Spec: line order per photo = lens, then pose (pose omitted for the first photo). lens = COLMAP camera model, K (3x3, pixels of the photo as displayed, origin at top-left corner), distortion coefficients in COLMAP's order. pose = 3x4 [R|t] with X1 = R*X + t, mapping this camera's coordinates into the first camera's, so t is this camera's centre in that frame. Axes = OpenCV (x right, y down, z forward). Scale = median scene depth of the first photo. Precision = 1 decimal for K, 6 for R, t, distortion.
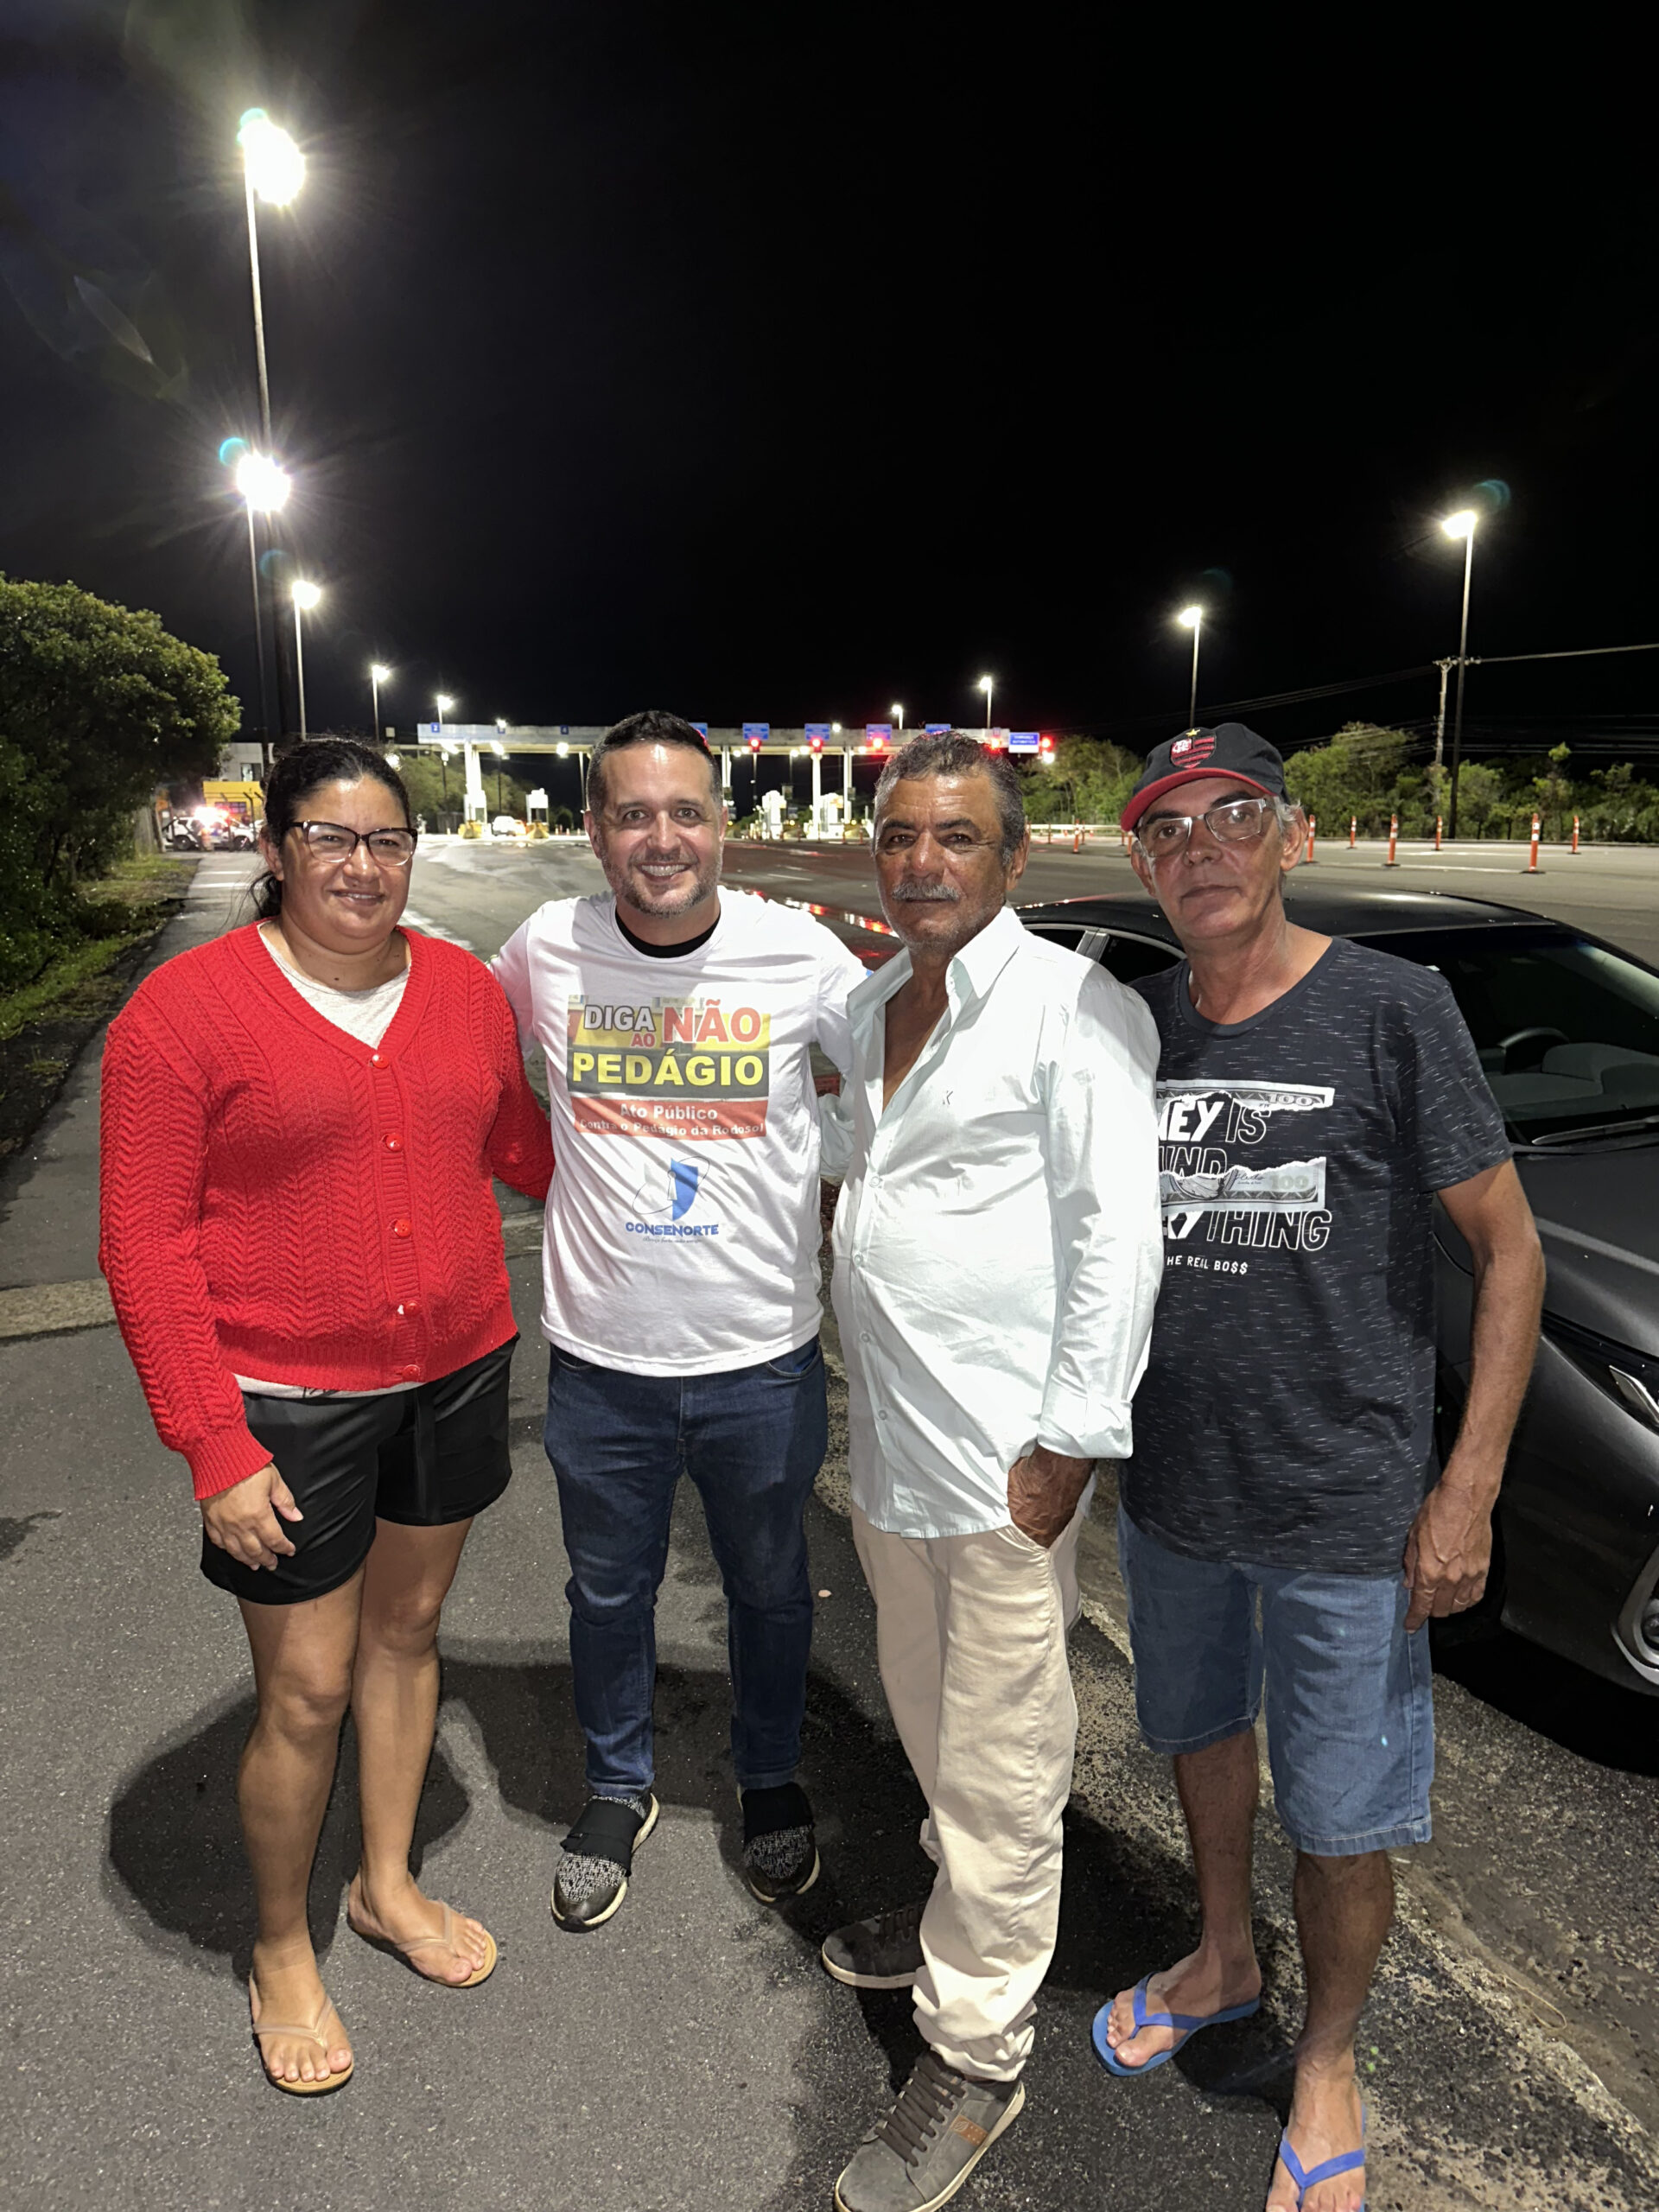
lens RADIAL K [[1552.7, 0, 823.4], [0, 1552.7, 1110.7], [0, 0, 1]] dist [0.163903, -0.297982]
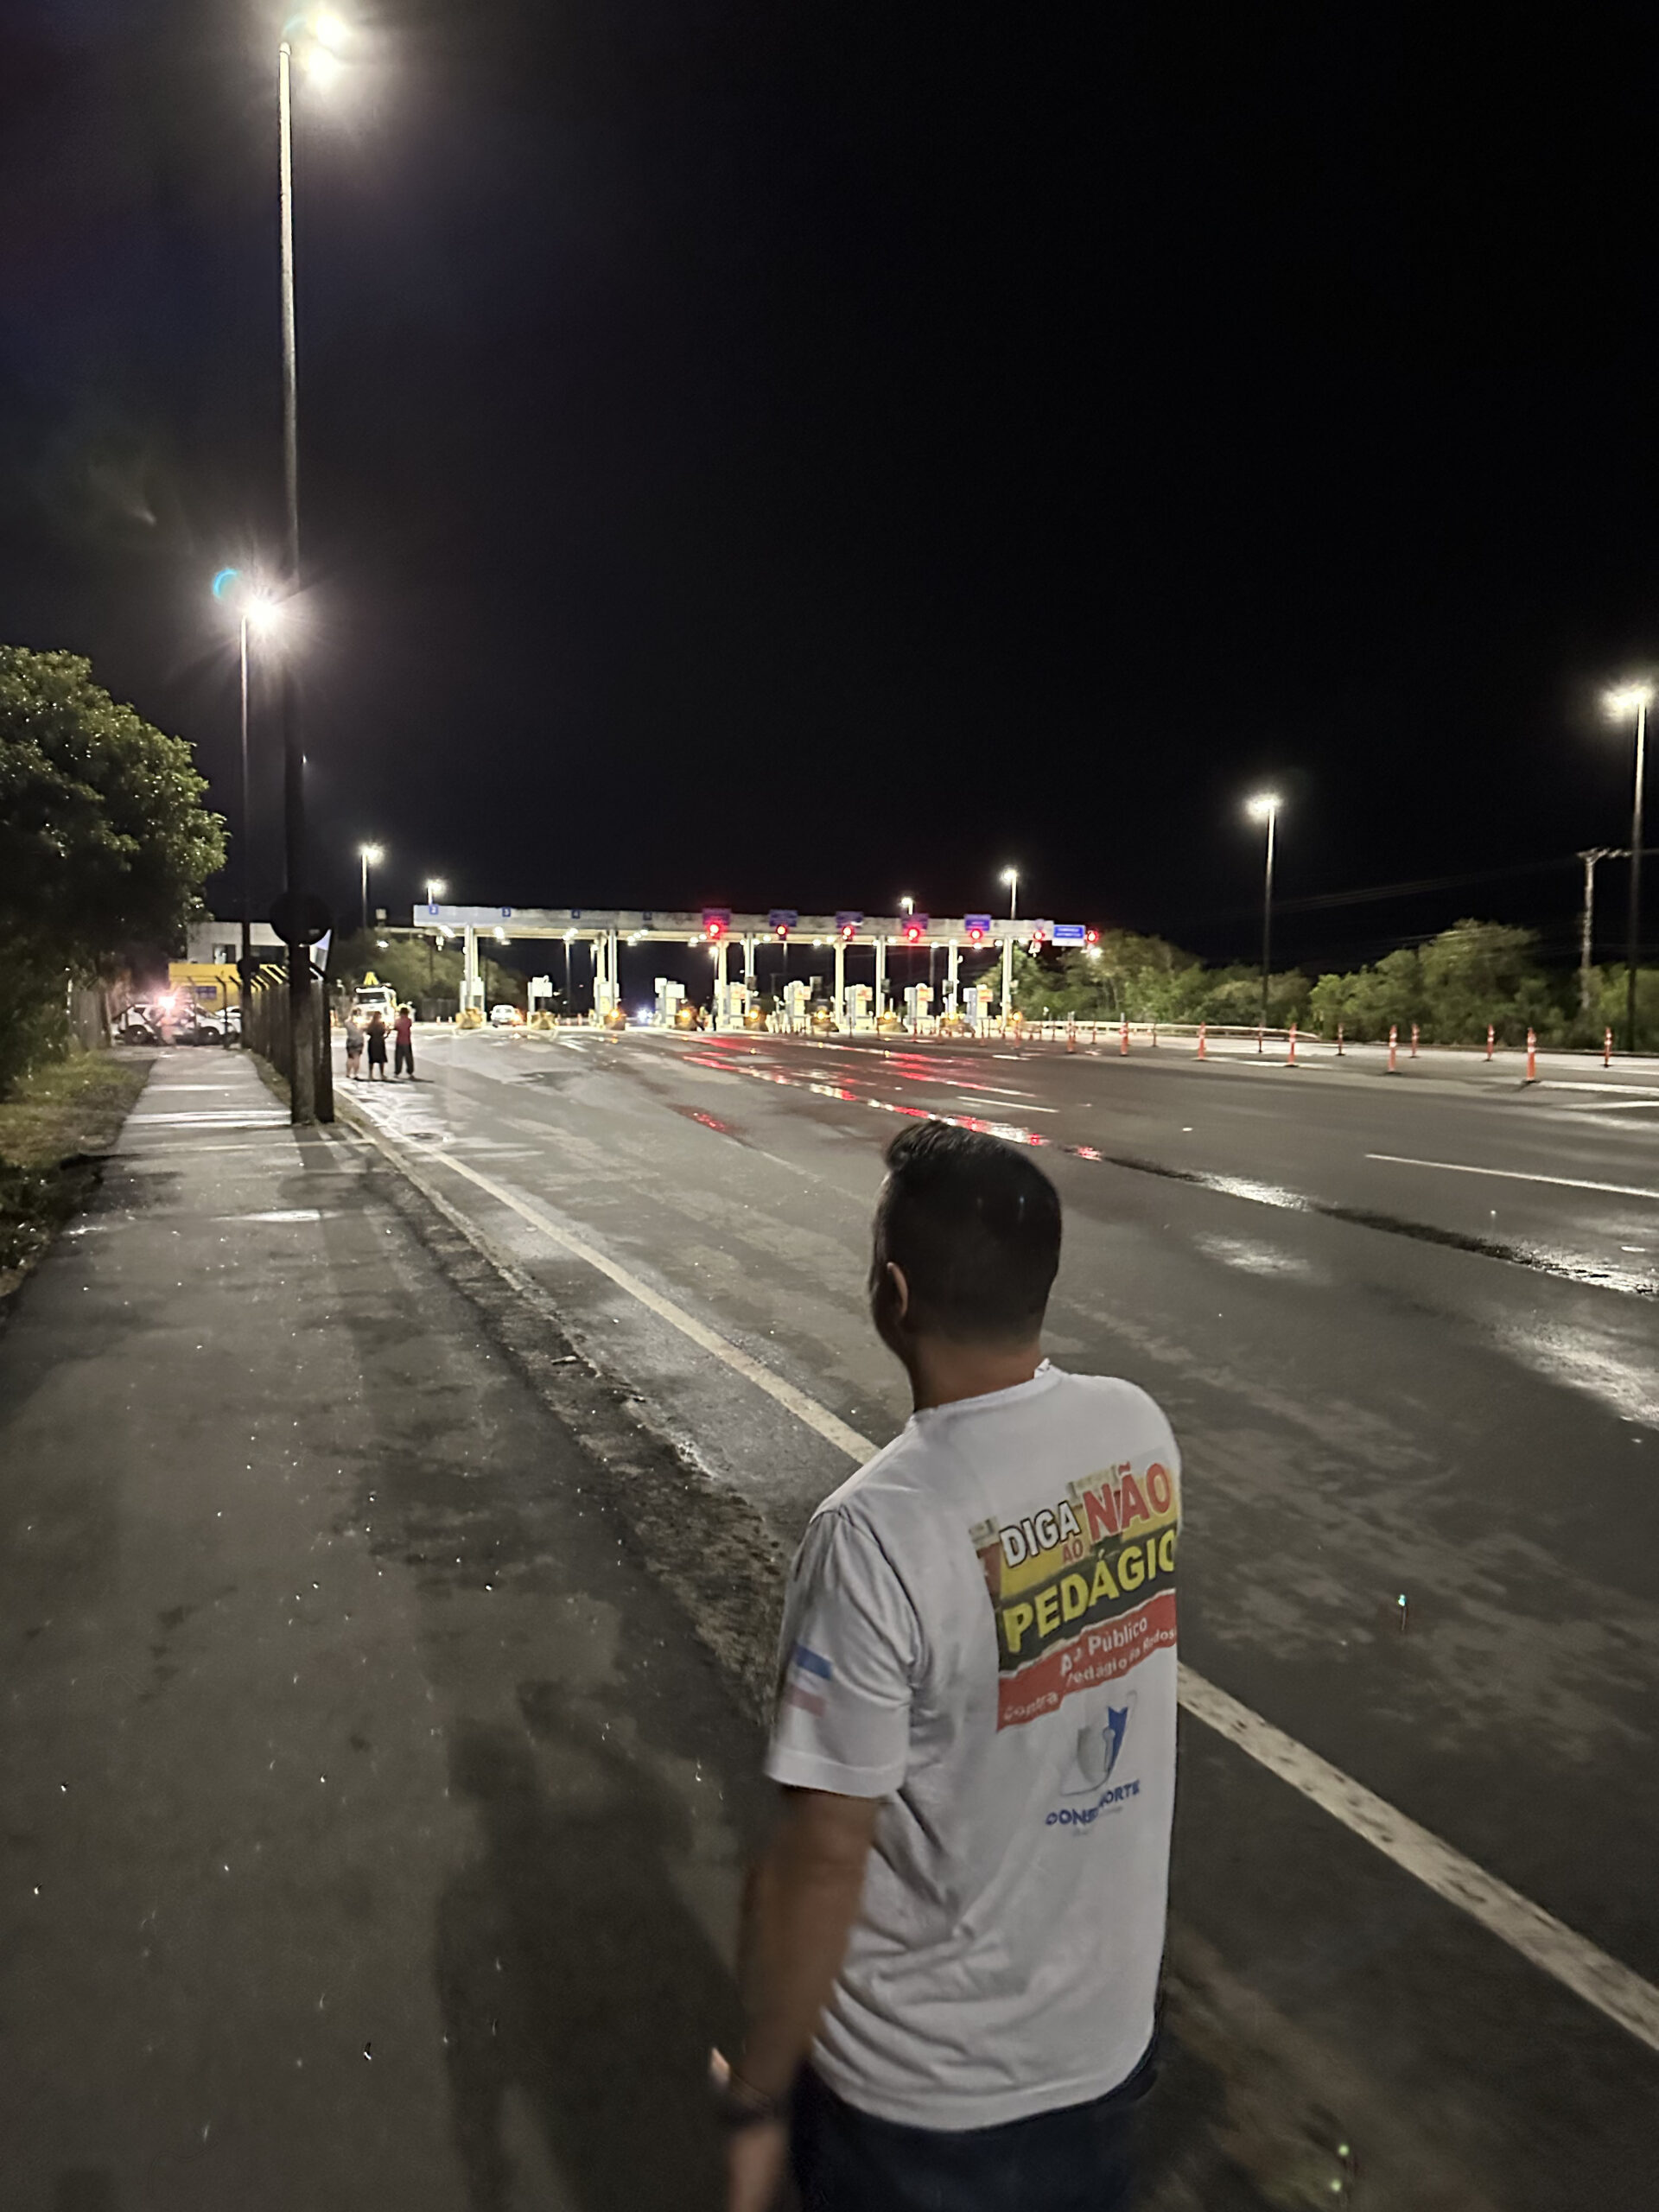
lens RADIAL K [[1546.3, 0, 841.9], [0, 1546.3, 1109.7], [0, 0, 1]] dist [0.162330, -0.296069]
pose [[0.999285, 0.013172, 0.035451, -0.062002], [-0.008842, 0.992777, -0.119646, -0.033483], [-0.036771, 0.119247, 0.992184, 0.165403]]
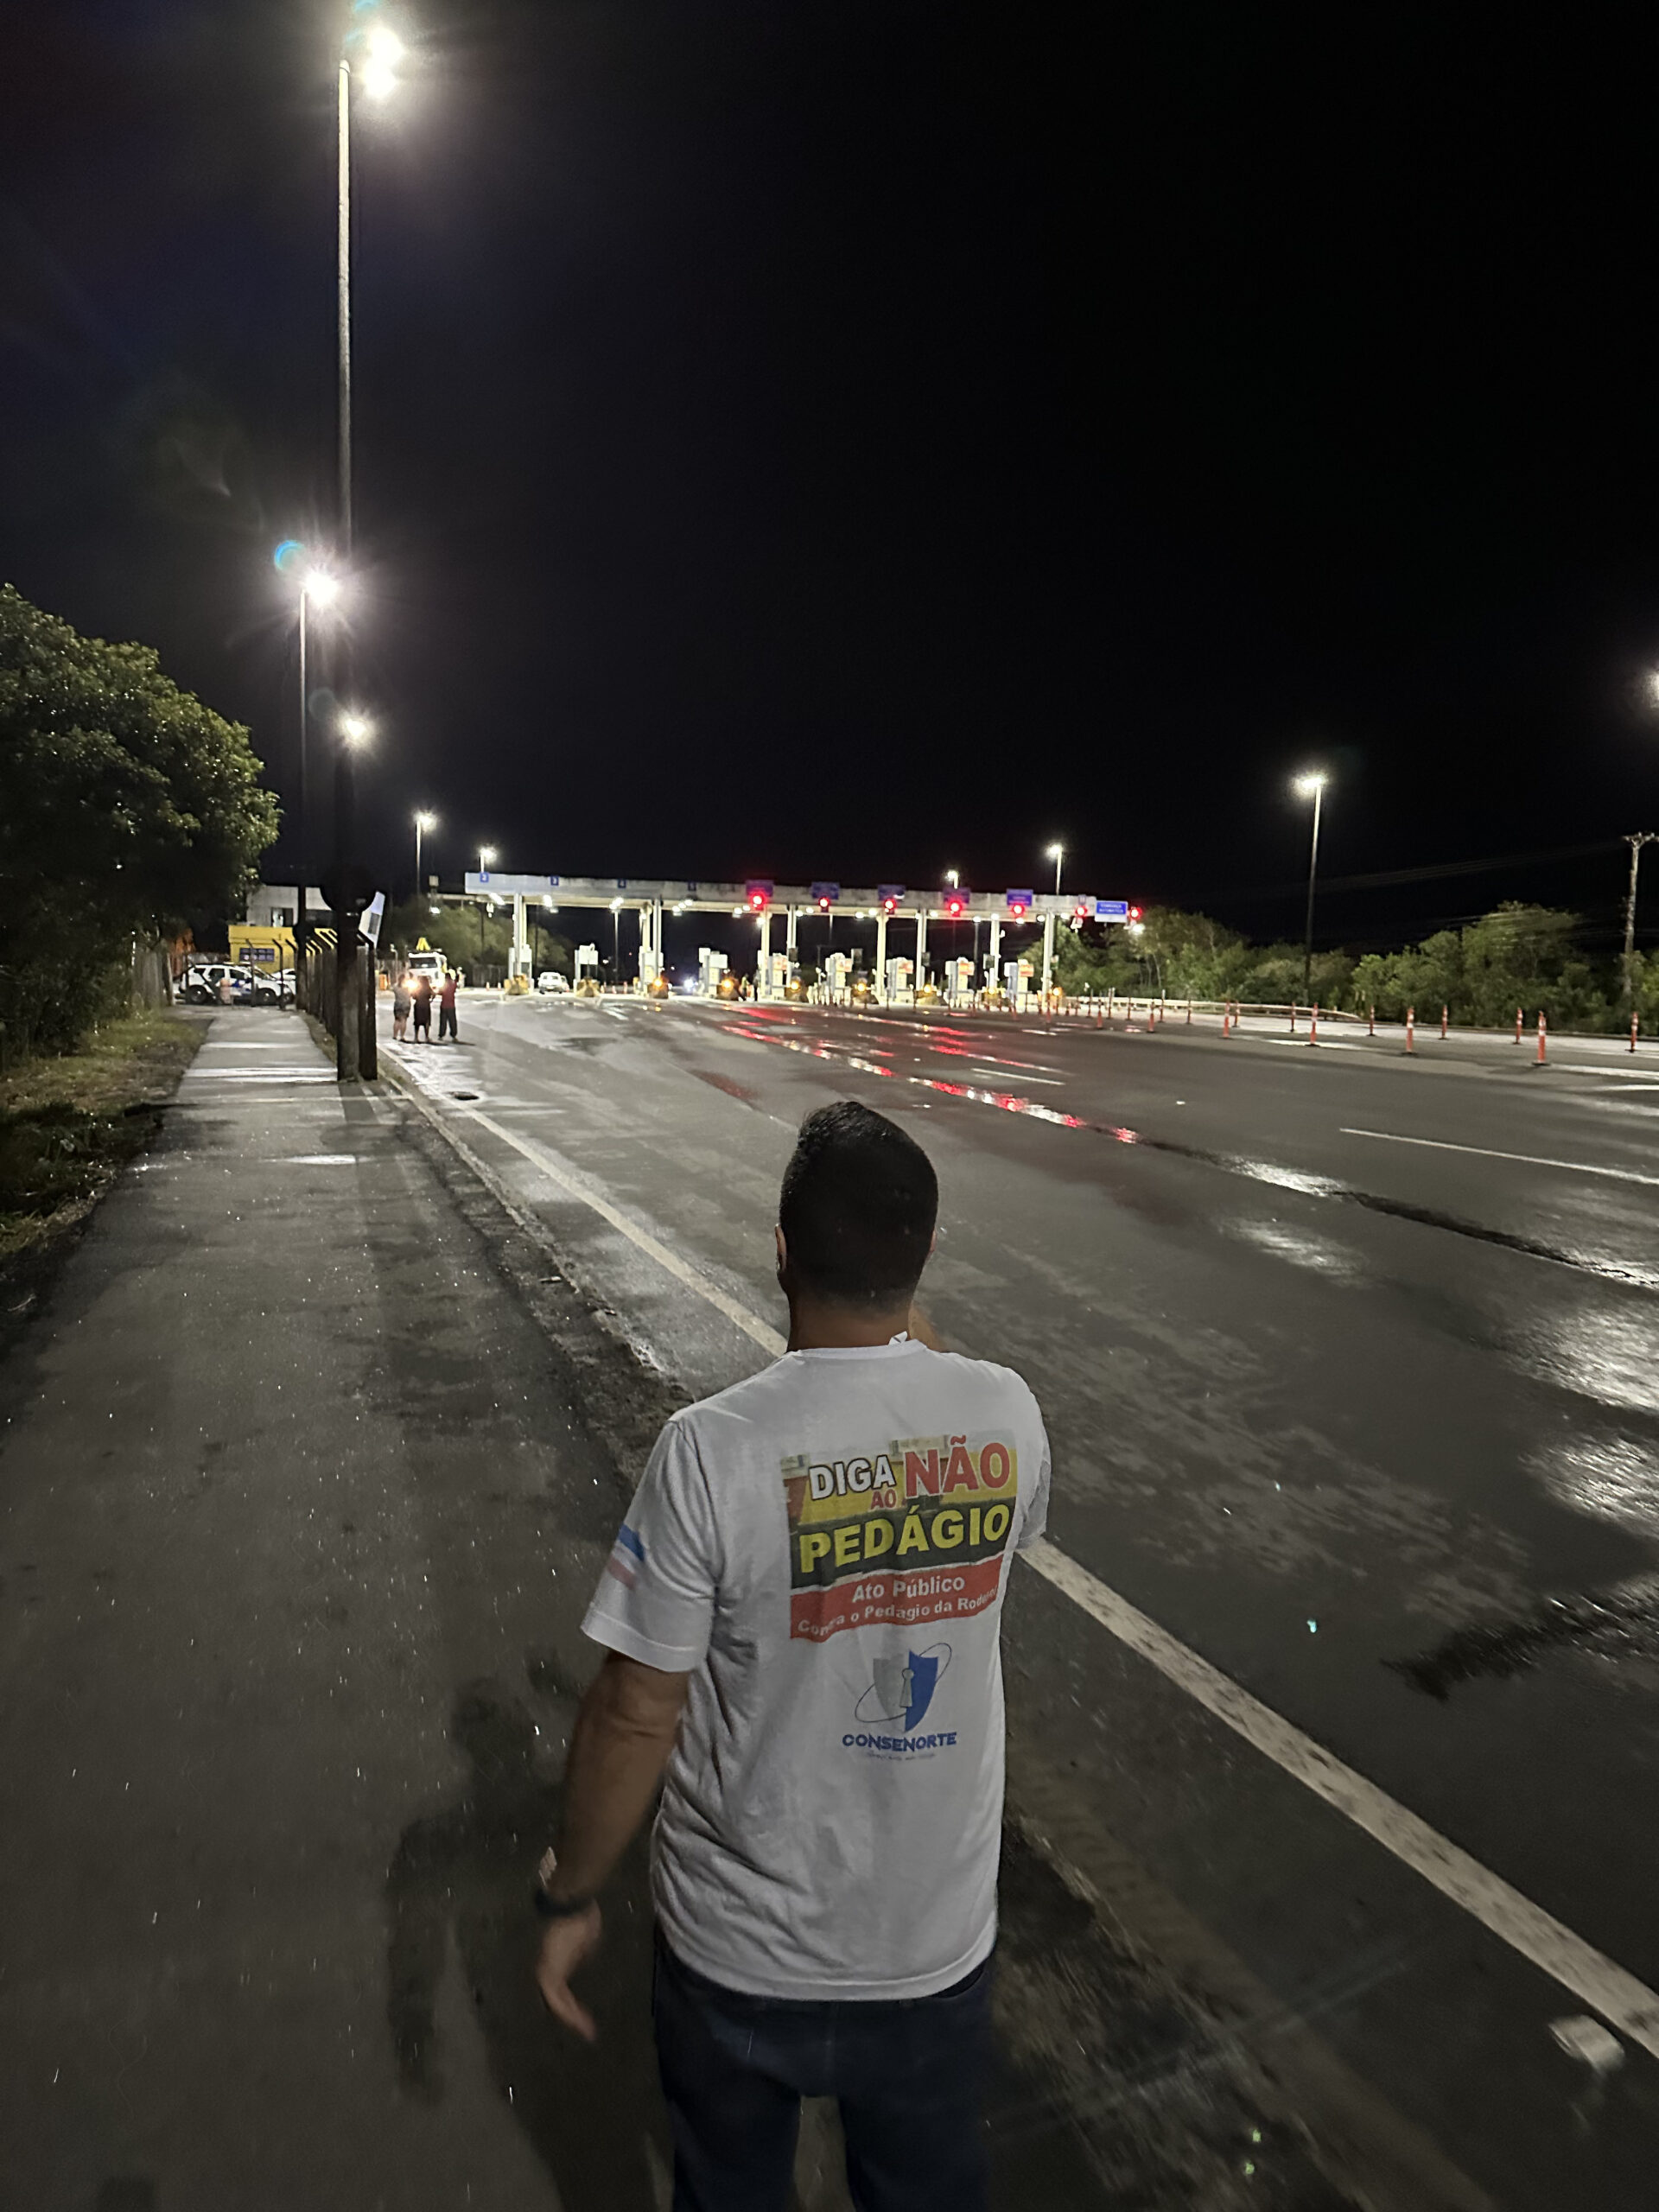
lens RADIAL K [[1545.5, 0, 823.0], [0, 1545.5, 1100.6], [0, 0, 1]] dist [0.184794, -0.363868]
pose [[0.999433, 0.033152, -0.005886, -0.055321], [-0.033591, 0.993738, -0.106568, -0.030908], [0.002316, 0.106705, 0.994288, 0.149579]]
